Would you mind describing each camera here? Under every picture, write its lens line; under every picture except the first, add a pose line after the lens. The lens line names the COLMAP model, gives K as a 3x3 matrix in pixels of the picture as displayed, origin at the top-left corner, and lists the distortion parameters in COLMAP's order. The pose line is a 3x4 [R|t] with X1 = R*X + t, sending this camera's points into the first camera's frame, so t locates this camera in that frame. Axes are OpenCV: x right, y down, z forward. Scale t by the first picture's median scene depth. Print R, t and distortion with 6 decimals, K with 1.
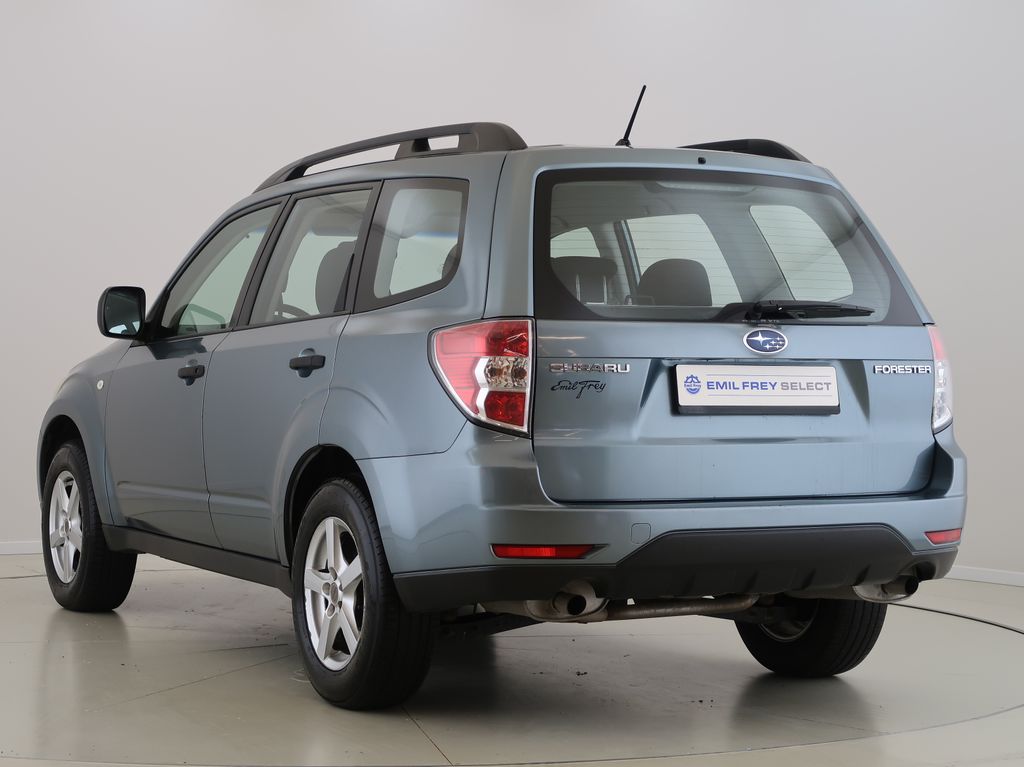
lens RADIAL K [[2313.2, 0, 512.0], [0, 2313.2, 383.5], [0, 0, 1]] dist [-0.074156, -0.153174]
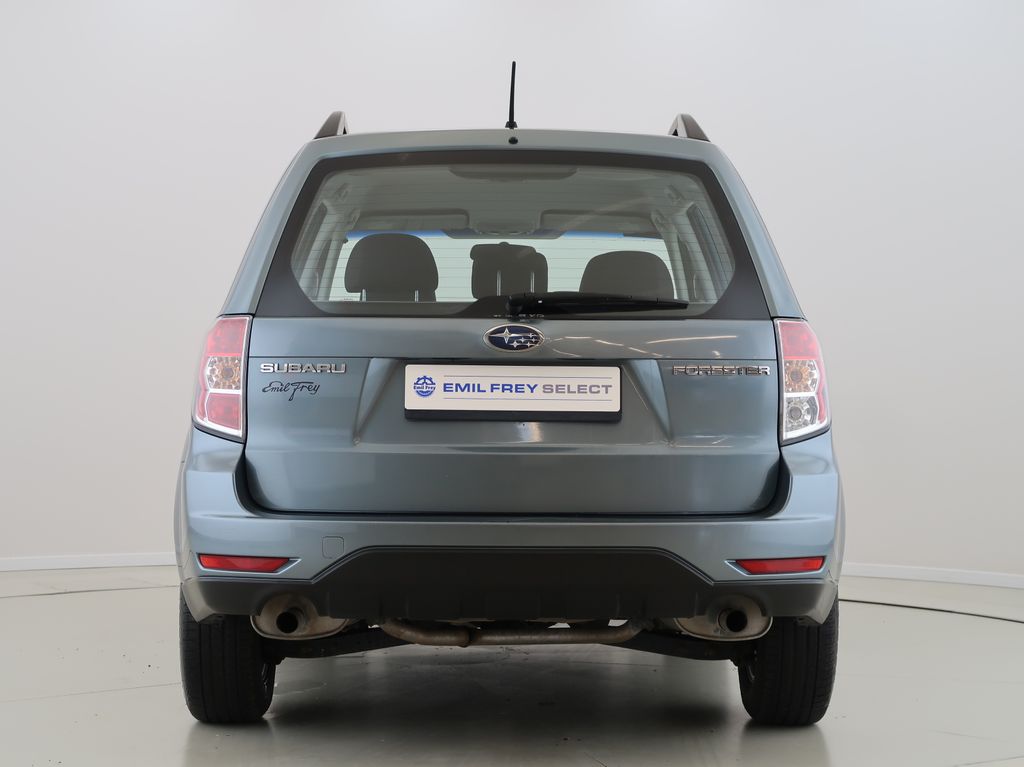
lens RADIAL K [[2313.2, 0, 512.0], [0, 2313.2, 383.5], [0, 0, 1]] dist [-0.074156, -0.153174]
pose [[0.889589, 0.002298, -0.456756, 0.515365], [-0.004147, 0.999987, -0.003046, 0.001877], [0.456743, 0.004604, 0.889587, 0.204206]]
